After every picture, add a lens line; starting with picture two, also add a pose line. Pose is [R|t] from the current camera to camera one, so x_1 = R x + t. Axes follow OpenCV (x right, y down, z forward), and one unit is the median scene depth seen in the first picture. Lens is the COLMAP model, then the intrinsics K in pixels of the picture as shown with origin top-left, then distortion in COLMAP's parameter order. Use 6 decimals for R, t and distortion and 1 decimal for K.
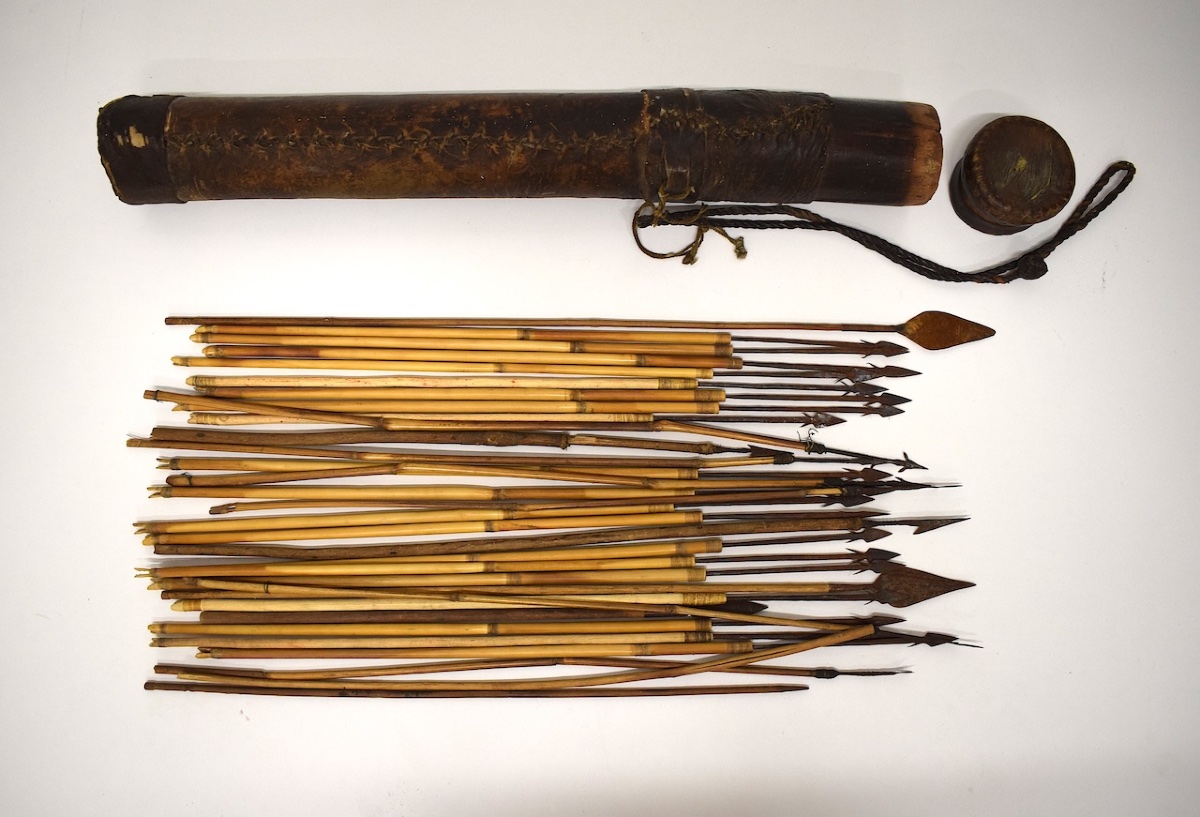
lens RADIAL K [[987.8, 0, 580.7], [0, 987.8, 406.3], [0, 0, 1]] dist [-0.094811, -0.004874]
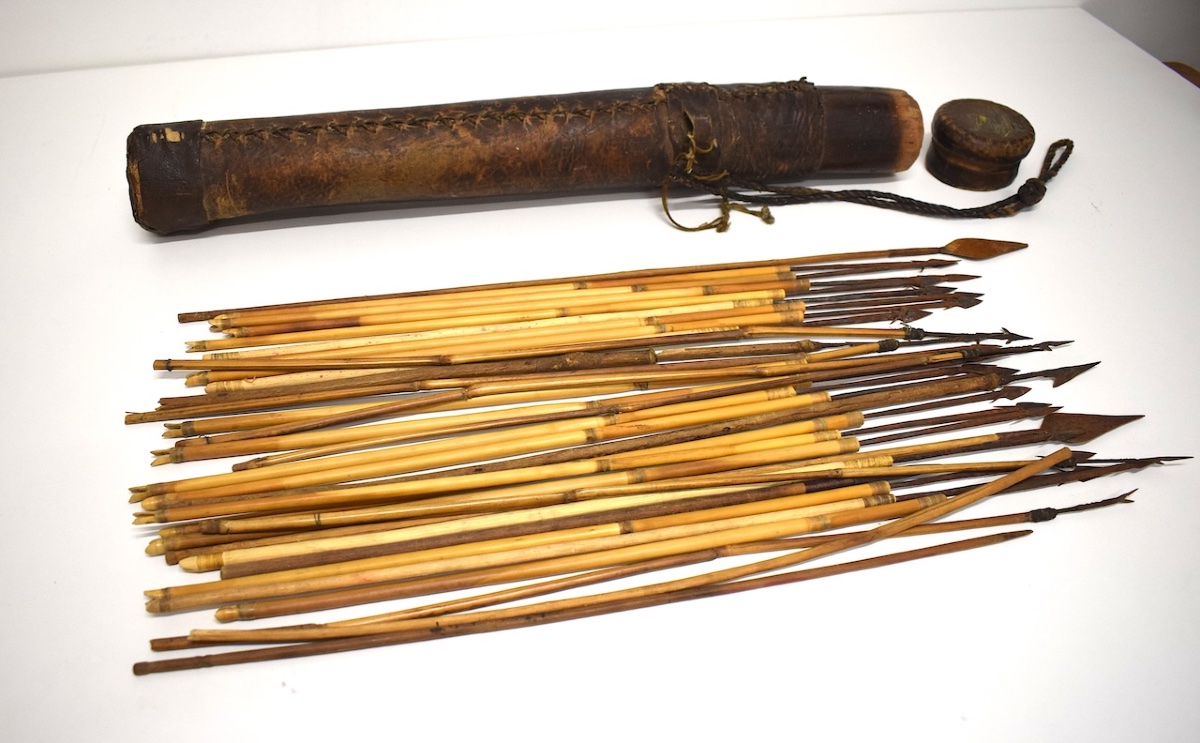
lens RADIAL K [[975.8, 0, 556.2], [0, 975.8, 347.4], [0, 0, 1]] dist [-0.100938, 0.009258]
pose [[0.982359, -0.102119, 0.156663, -0.239822], [0.177212, 0.775908, -0.605444, 0.550127], [-0.059728, 0.622526, 0.780316, 0.325608]]
